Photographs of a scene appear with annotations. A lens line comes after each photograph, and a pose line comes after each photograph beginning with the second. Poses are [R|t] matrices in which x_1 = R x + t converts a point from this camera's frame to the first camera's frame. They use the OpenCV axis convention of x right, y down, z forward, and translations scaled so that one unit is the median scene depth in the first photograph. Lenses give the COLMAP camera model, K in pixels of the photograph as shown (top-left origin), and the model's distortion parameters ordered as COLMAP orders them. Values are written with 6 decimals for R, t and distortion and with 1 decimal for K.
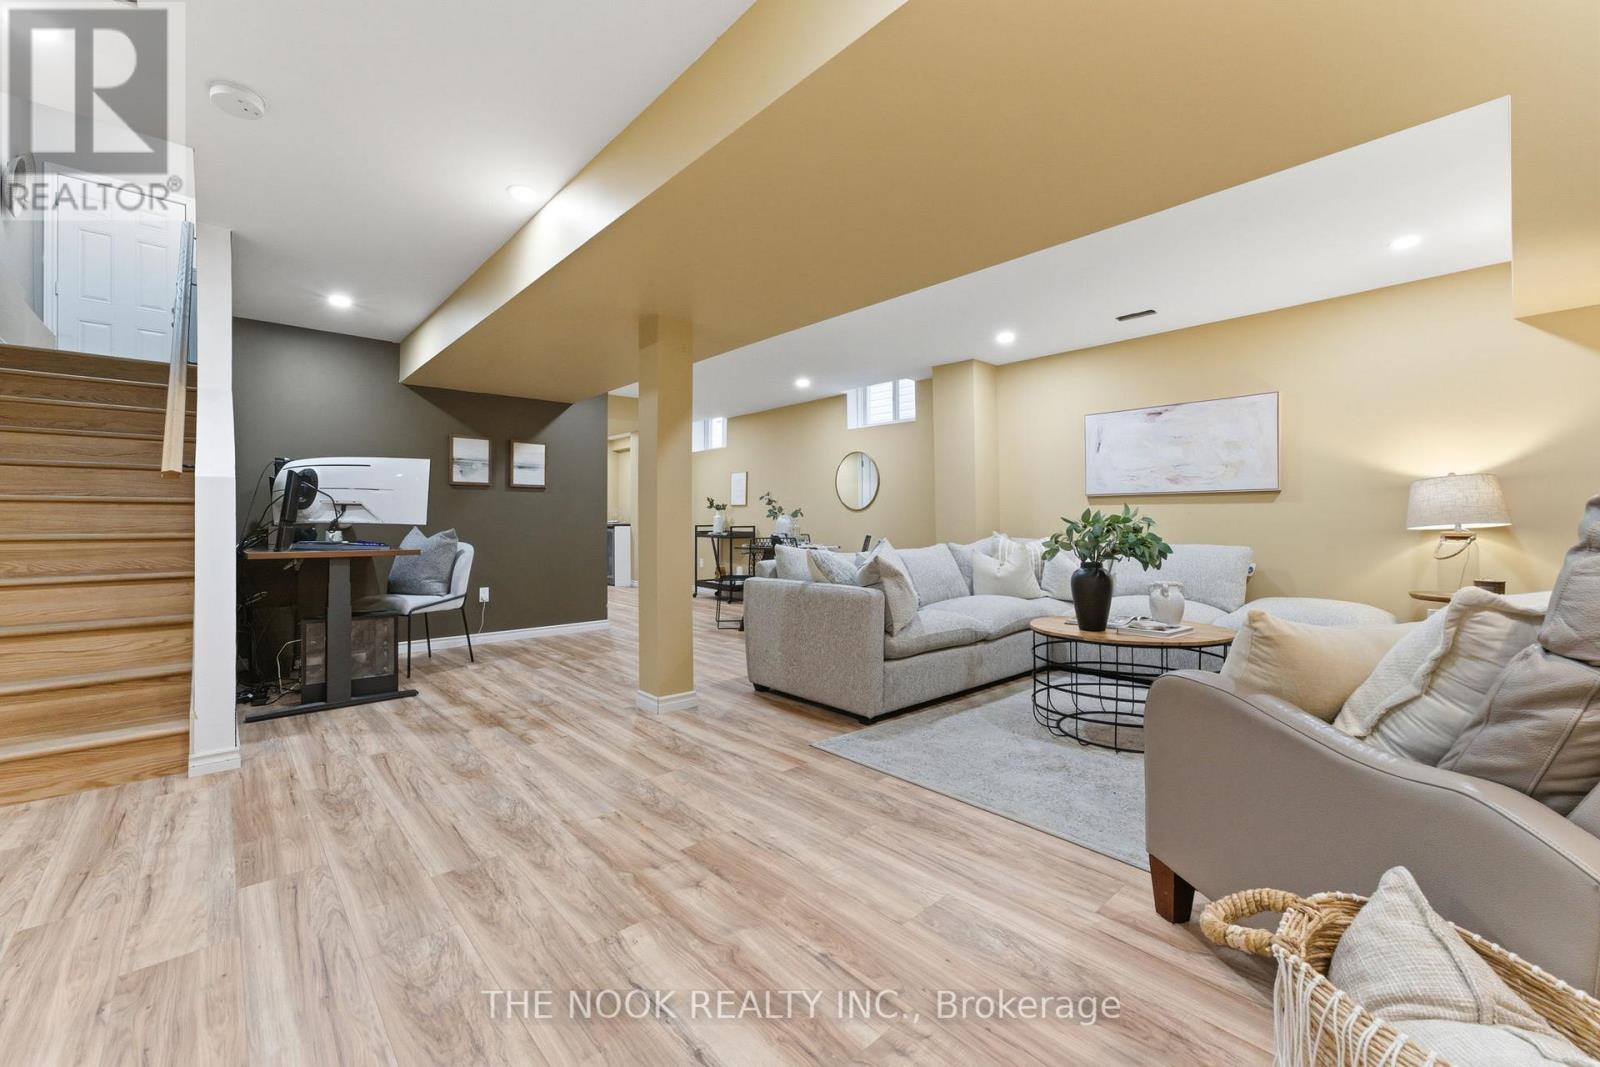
lens RADIAL K [[650.5, 0, 800.0], [0, 650.5, 533.5], [0, 0, 1]] dist [-0.070382, 0.000321]
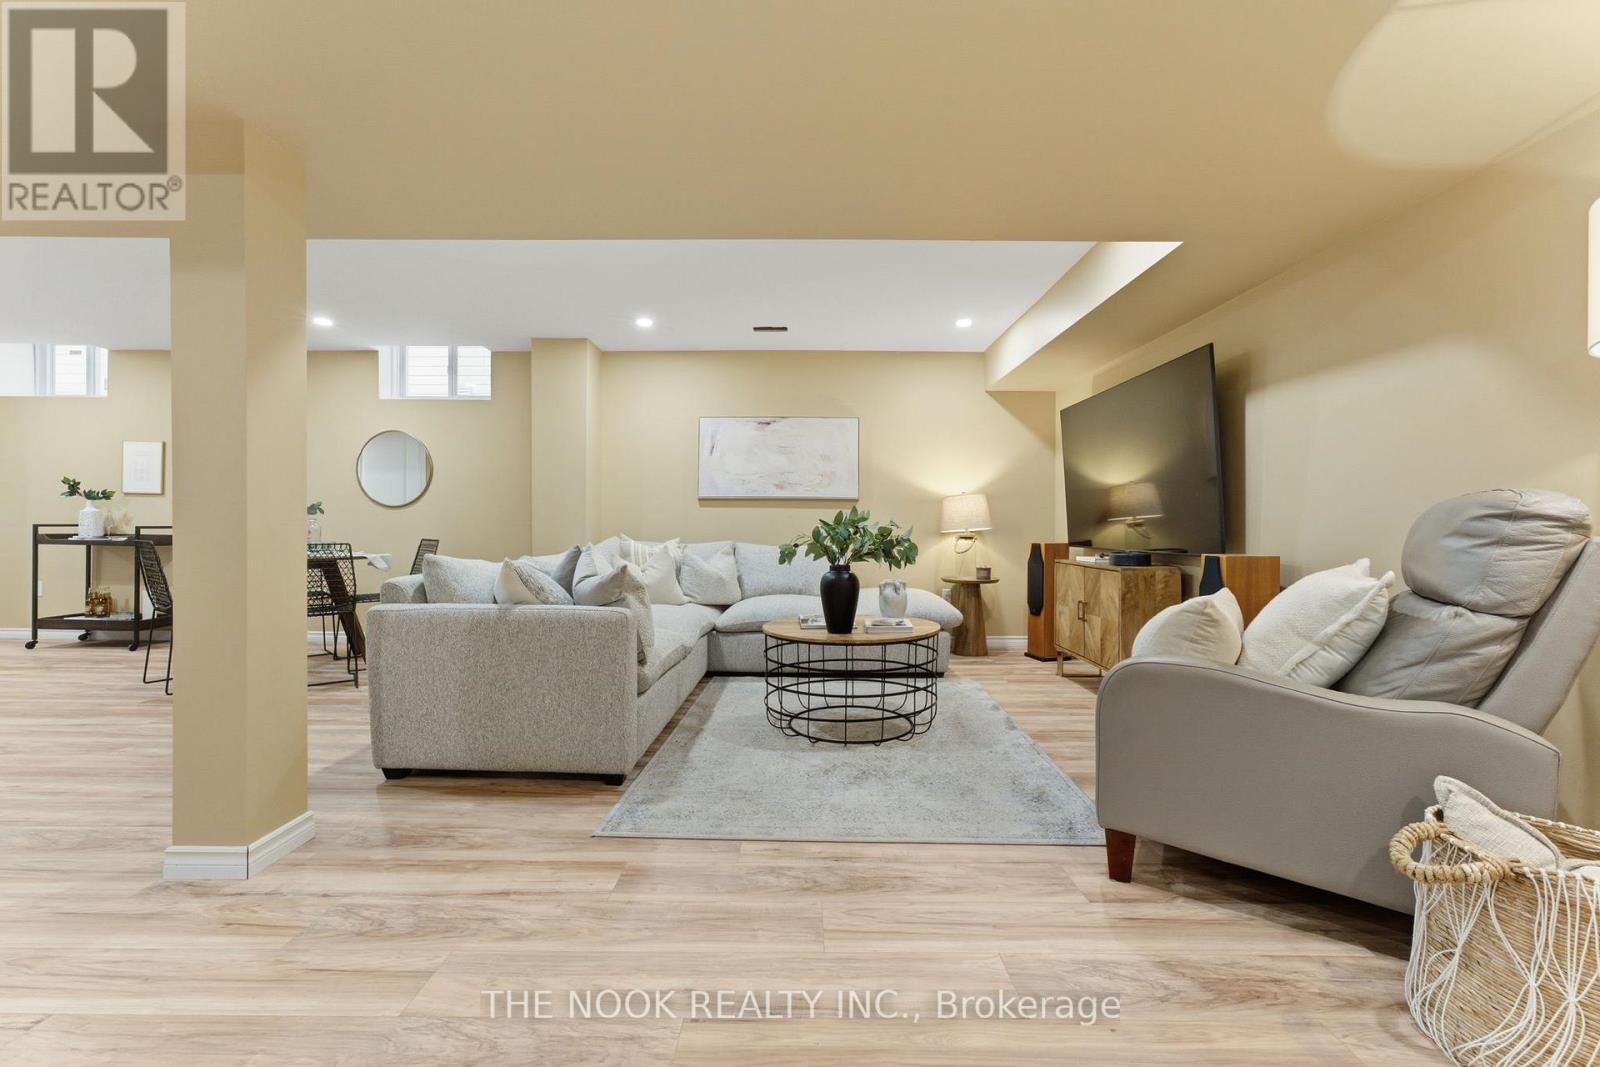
lens RADIAL K [[640.9, 0, 807.1], [0, 640.9, 539.2], [0, 0, 1]] dist [-0.066341, 0.031276]
pose [[0.671300, -0.008691, 0.741134, -0.305325], [0.004227, 0.999960, 0.007898, -0.001385], [-0.741173, -0.002169, 0.671310, 0.334976]]
